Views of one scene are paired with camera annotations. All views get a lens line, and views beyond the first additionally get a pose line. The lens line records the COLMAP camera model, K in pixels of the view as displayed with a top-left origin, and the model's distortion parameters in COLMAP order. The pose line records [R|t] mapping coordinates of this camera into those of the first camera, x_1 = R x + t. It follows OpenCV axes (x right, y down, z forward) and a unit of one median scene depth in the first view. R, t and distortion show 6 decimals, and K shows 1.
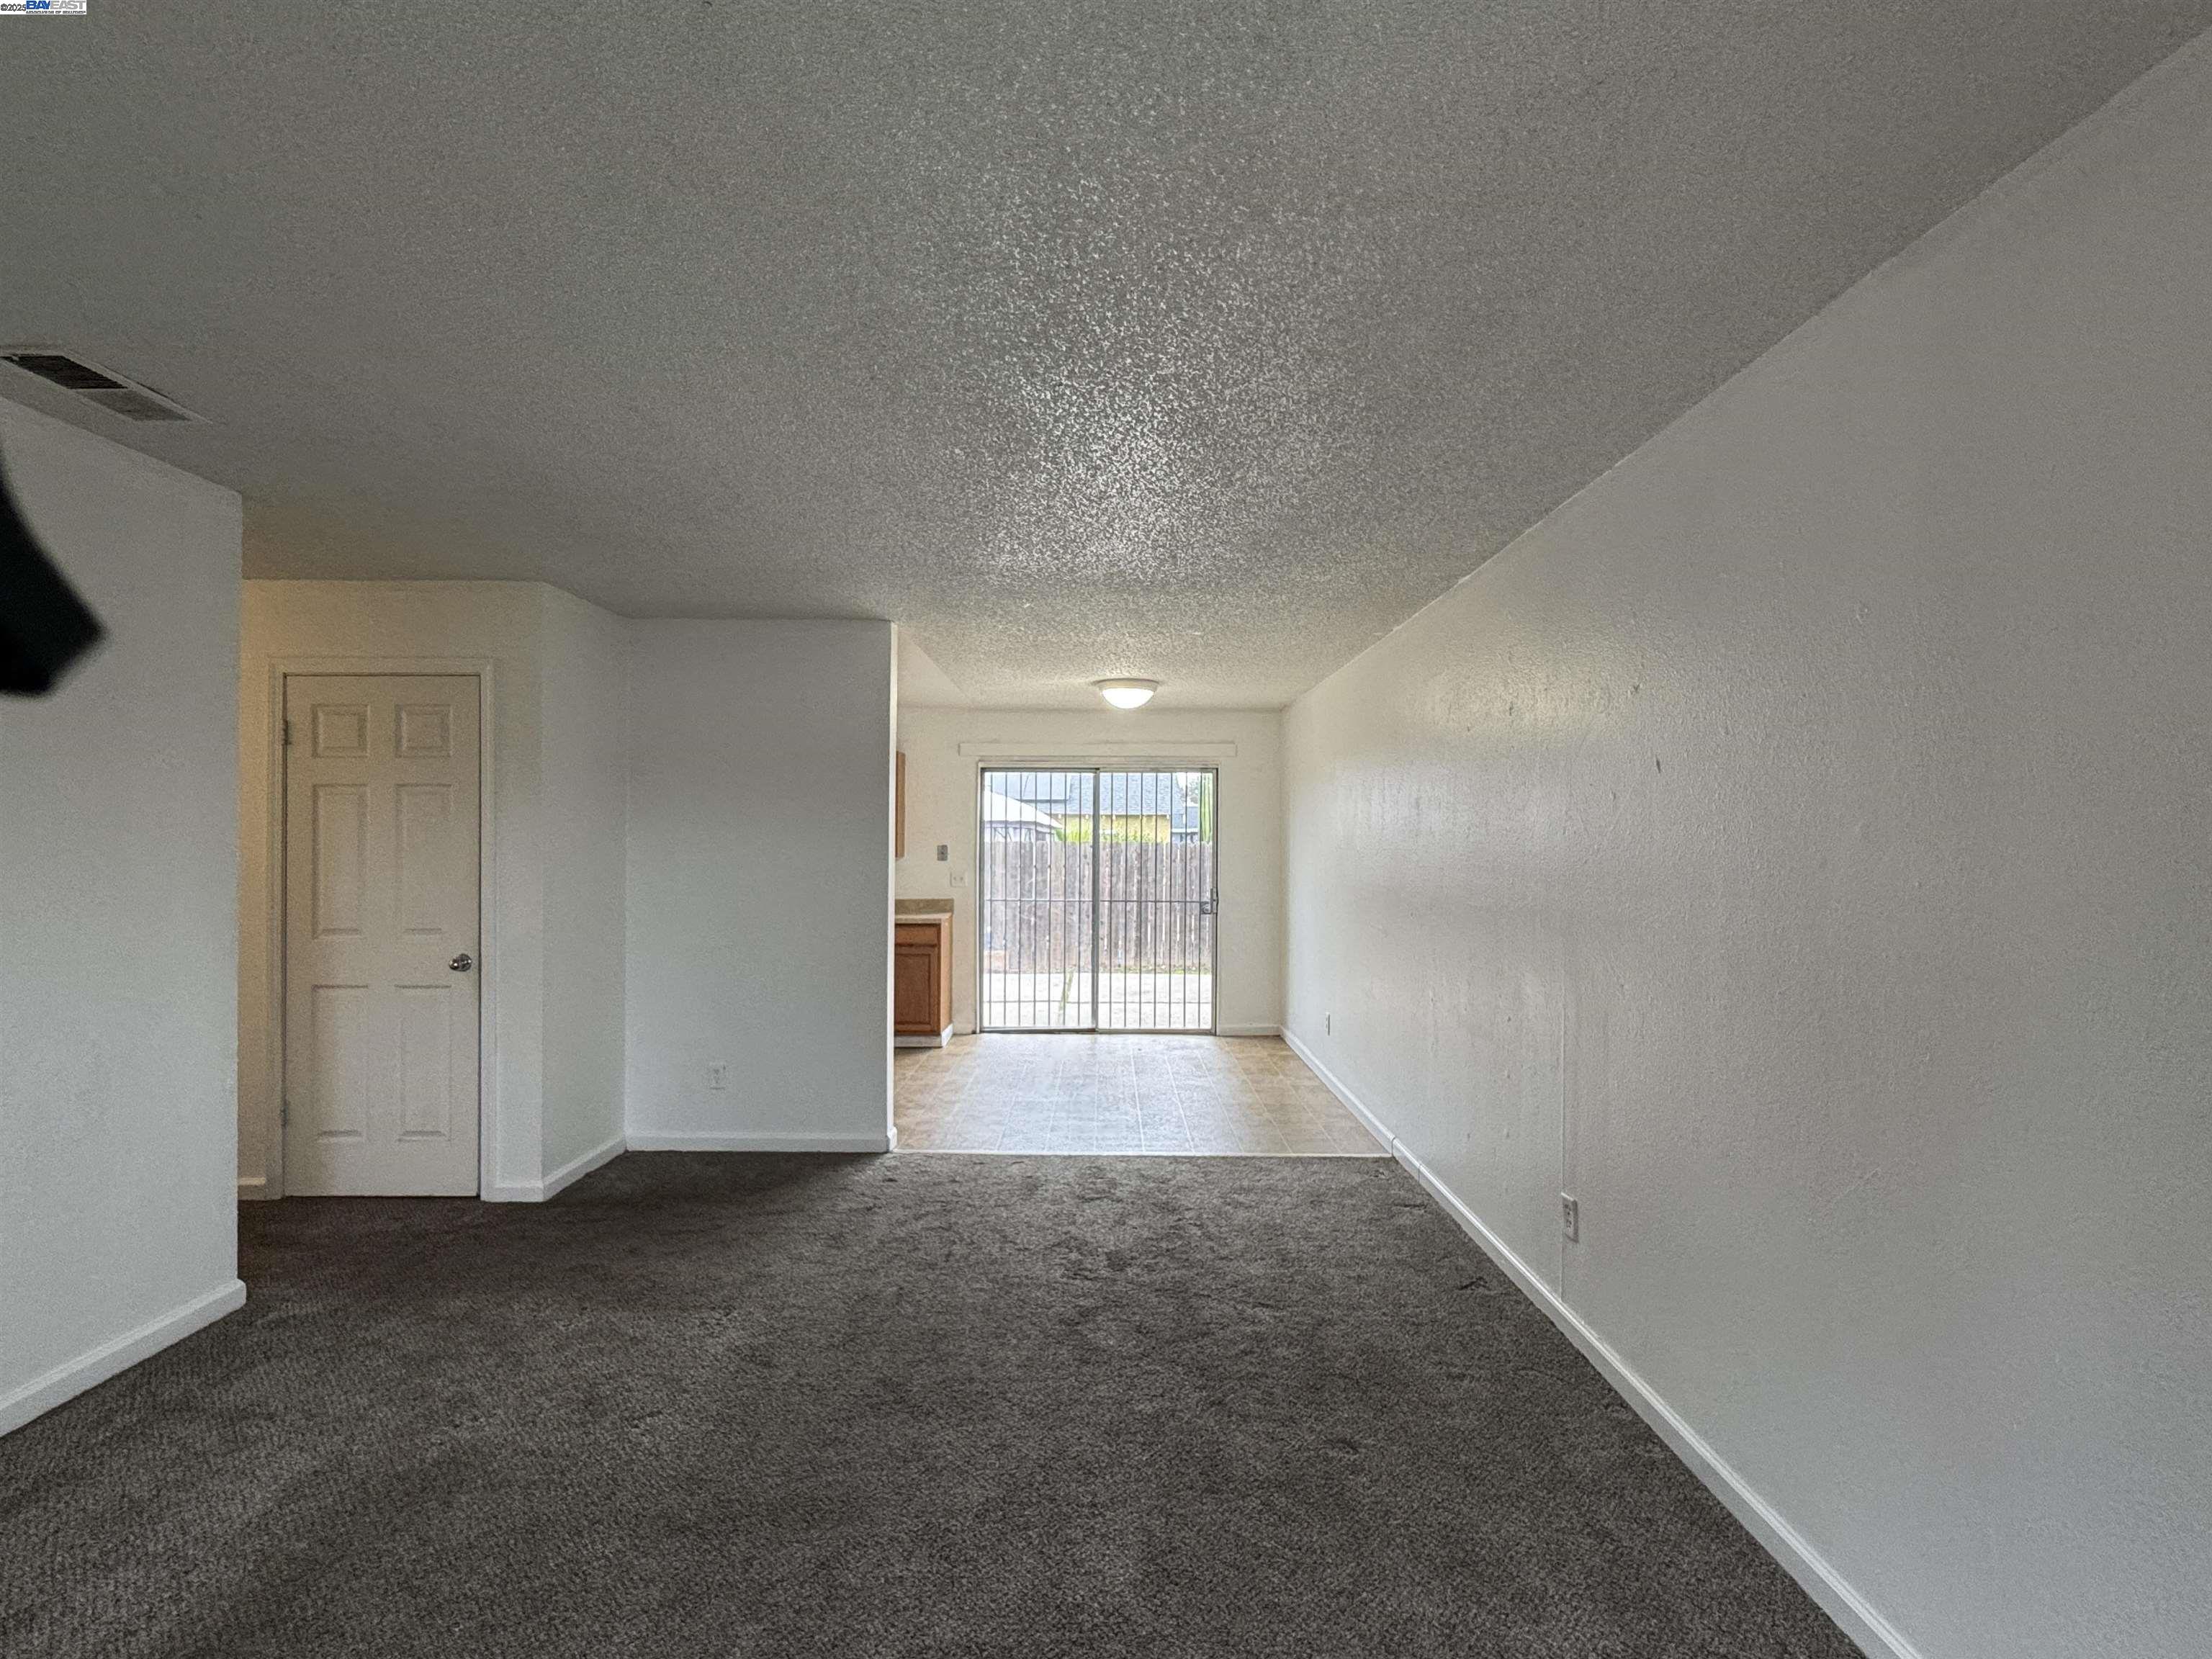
lens RADIAL K [[1056.5, 0, 1105.2], [0, 1056.5, 848.2], [0, 0, 1]] dist [-0.003562, -0.000170]
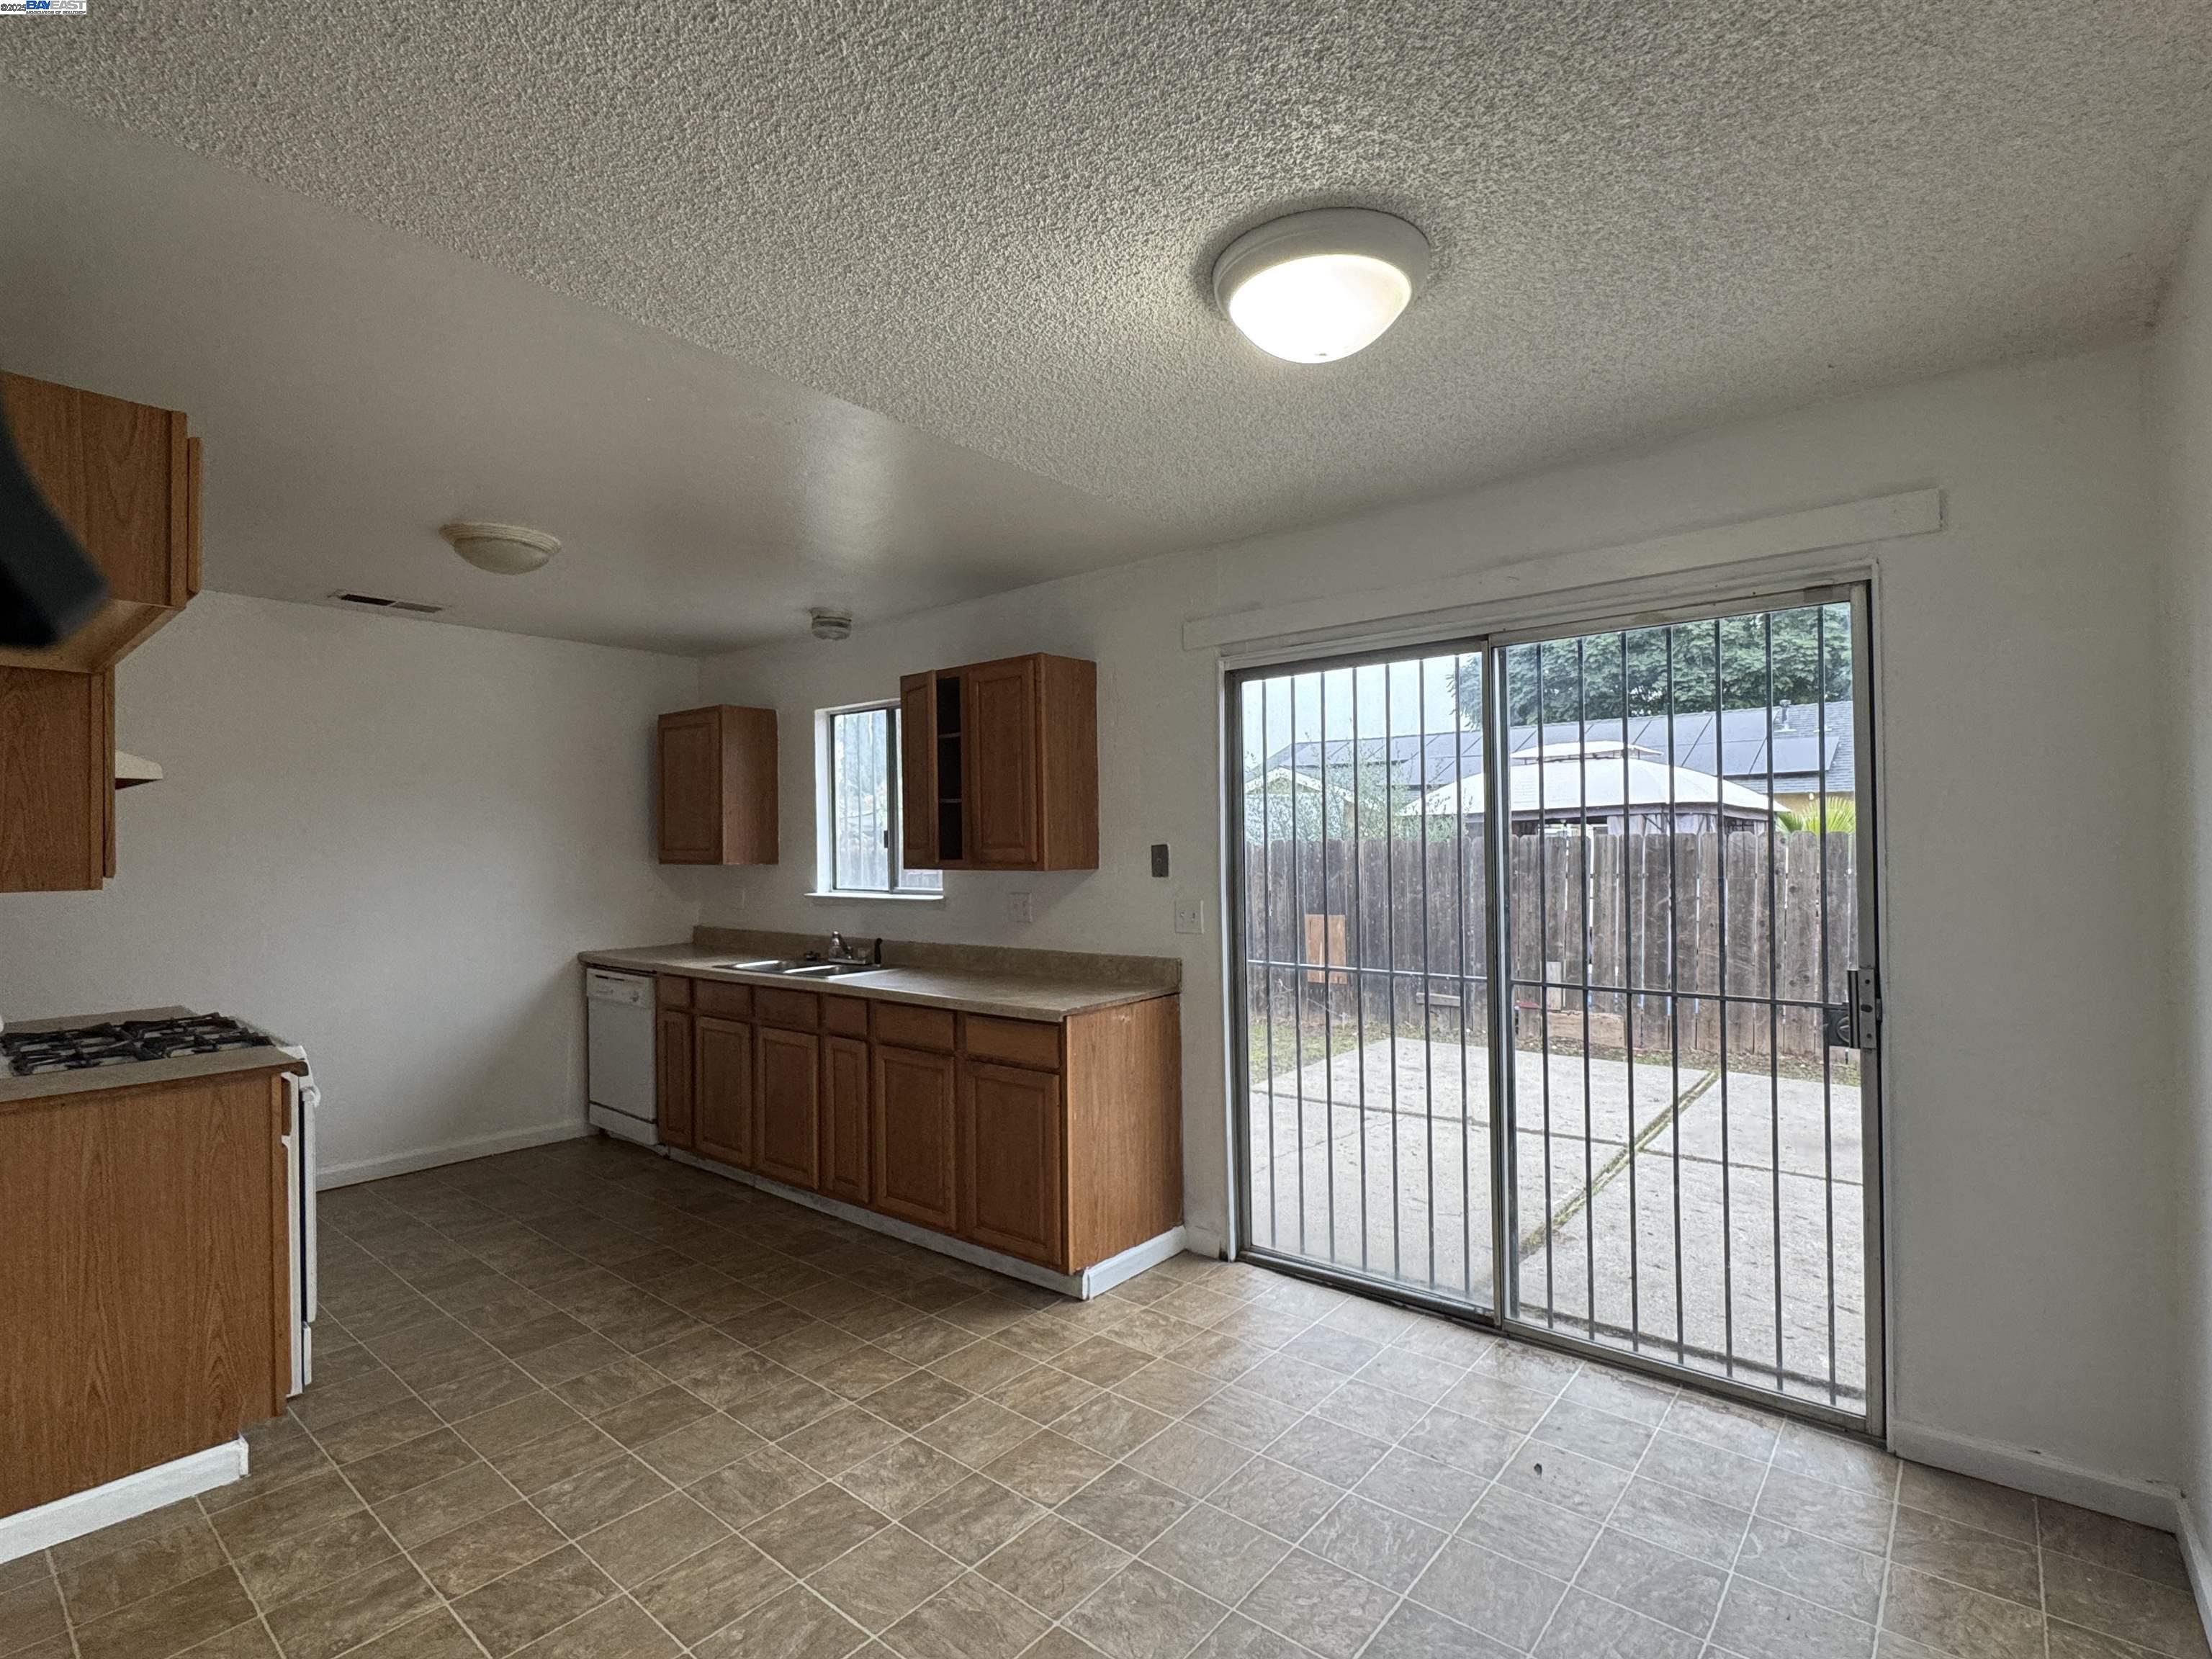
lens RADIAL K [[1056.5, 0, 1106.5], [0, 1056.5, 831.3], [0, 0, 1]] dist [-0.003562, -0.000170]
pose [[0.768675, -0.026730, -0.639081, 0.213312], [0.015213, 0.999608, -0.023511, 0.003670], [0.639458, 0.008350, 0.768780, 1.017834]]
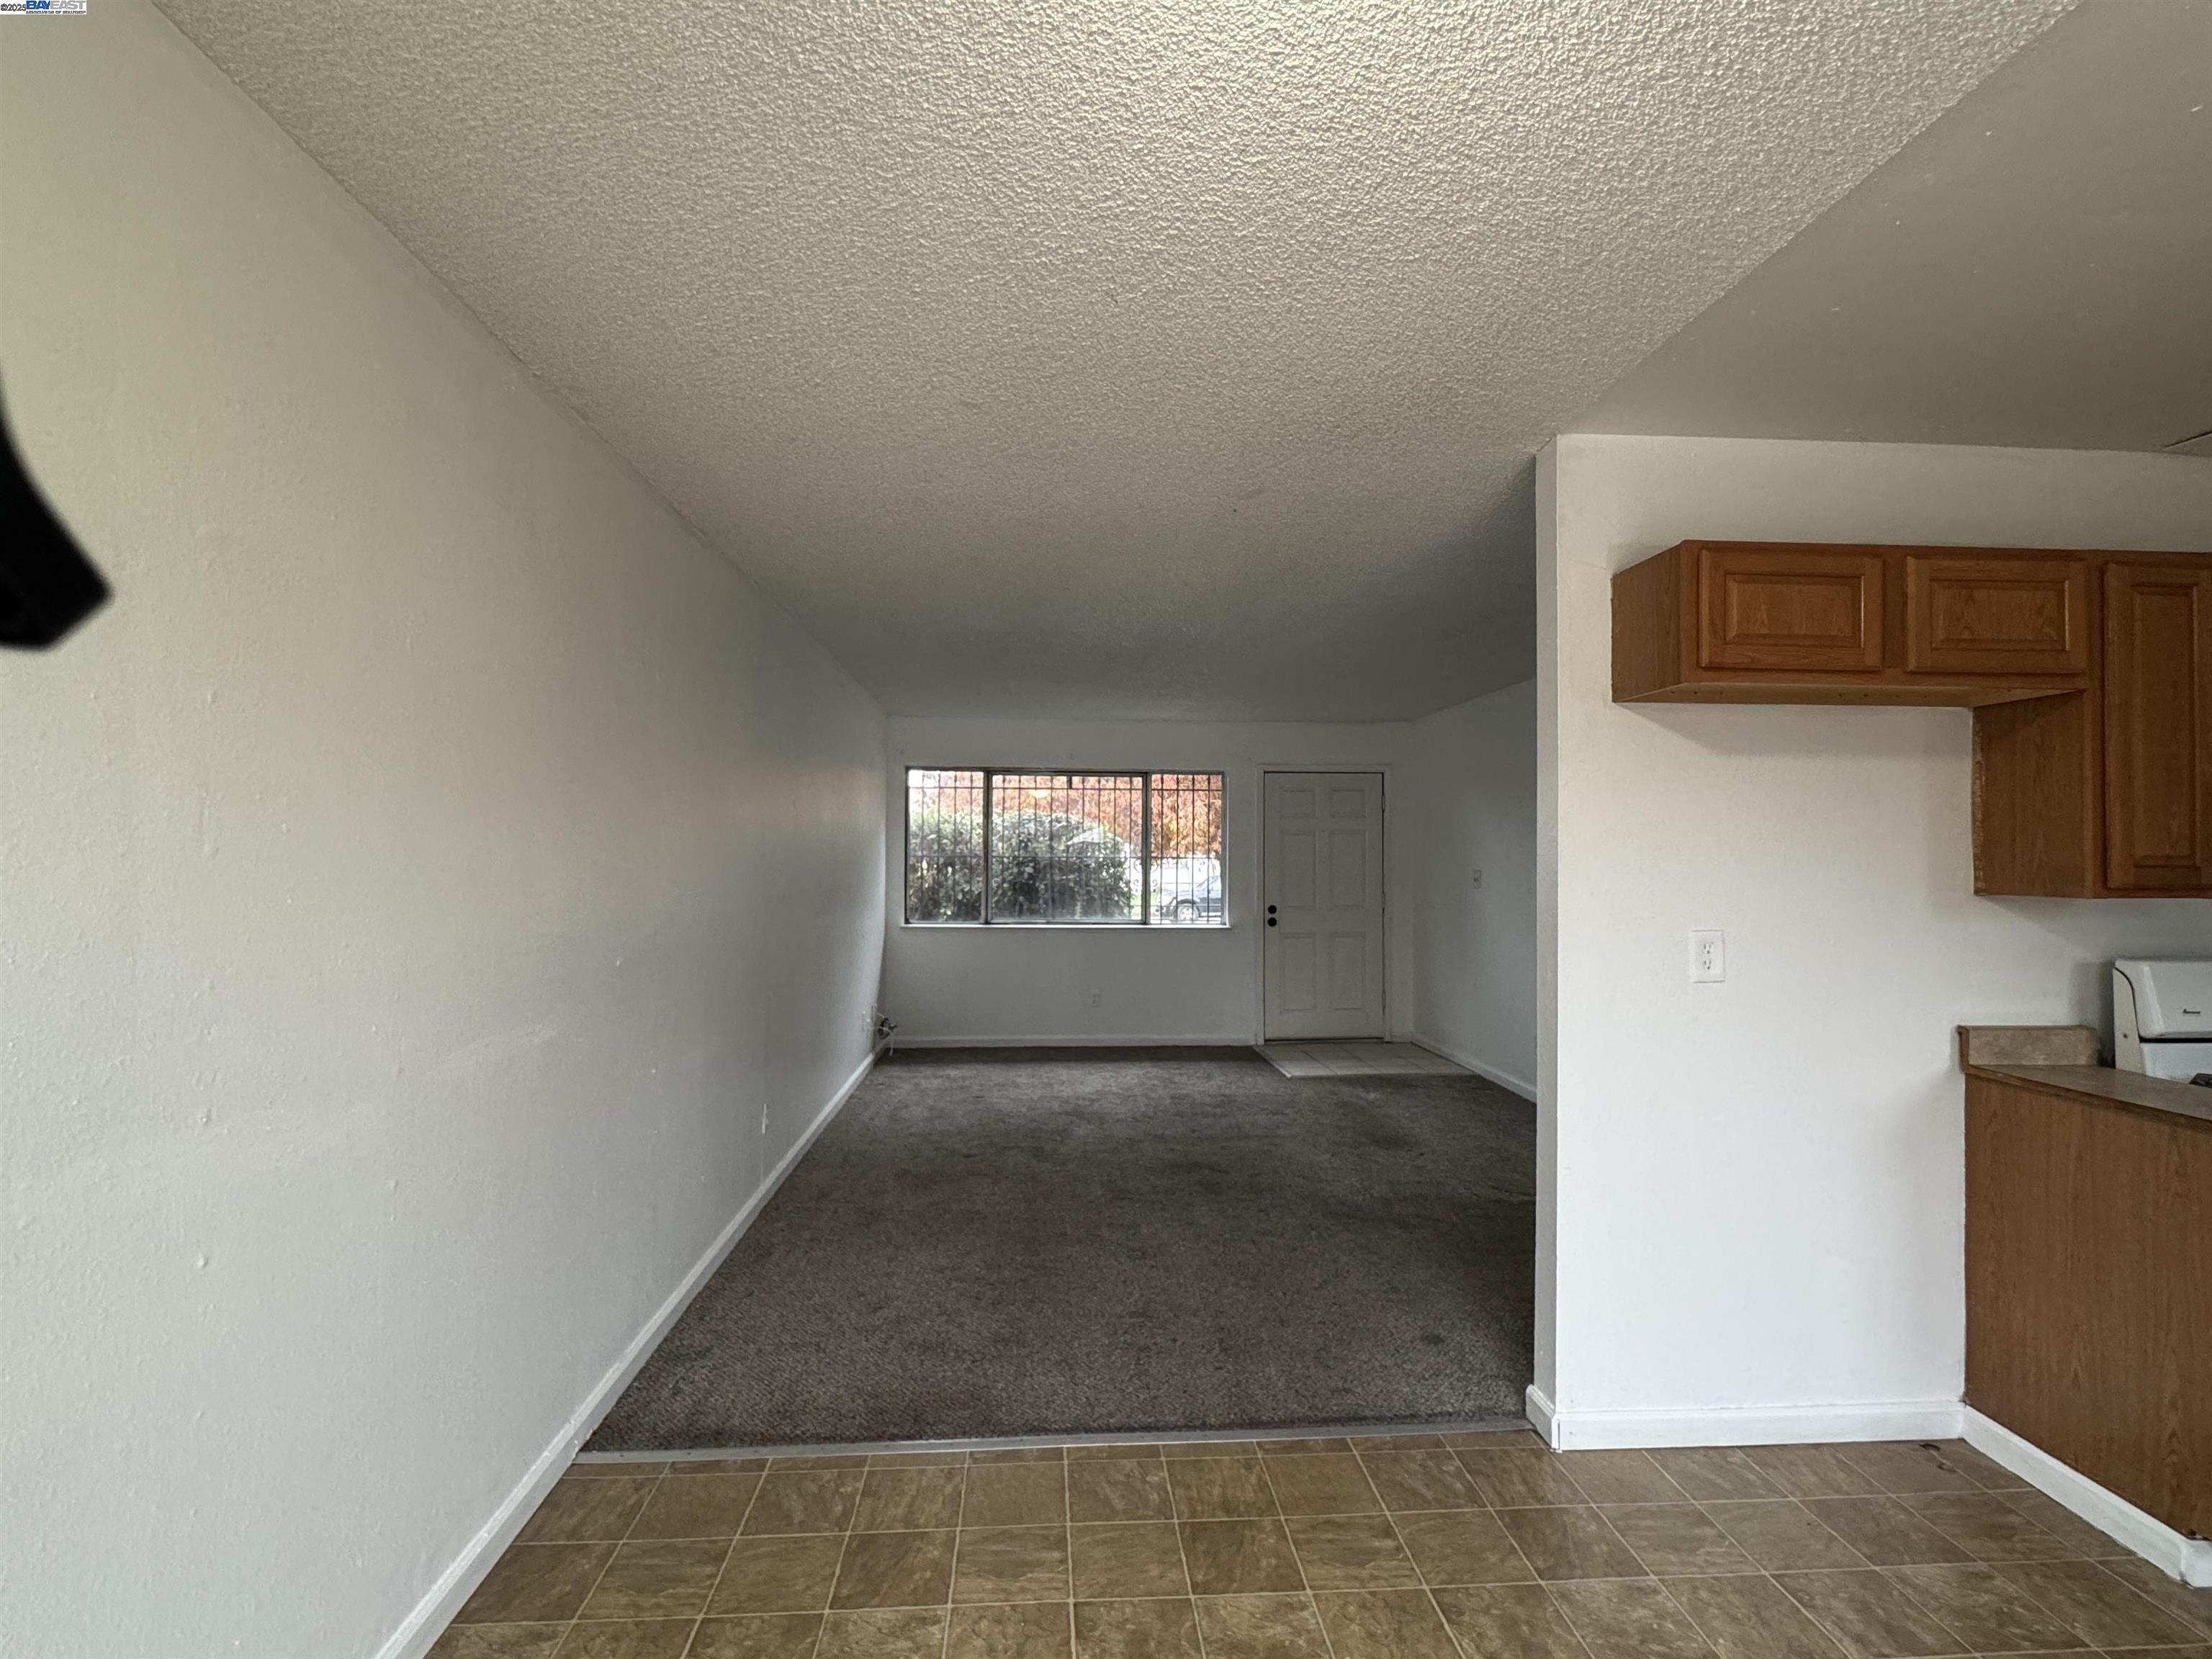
lens RADIAL K [[1056.5, 0, 1103.4], [0, 1056.5, 838.9], [0, 0, 1]] dist [-0.003562, -0.000170]
pose [[-0.997861, -0.016517, -0.063244, 0.054448], [-0.015738, 0.999794, -0.012788, -0.002366], [0.063442, -0.011765, -0.997916, 1.531132]]
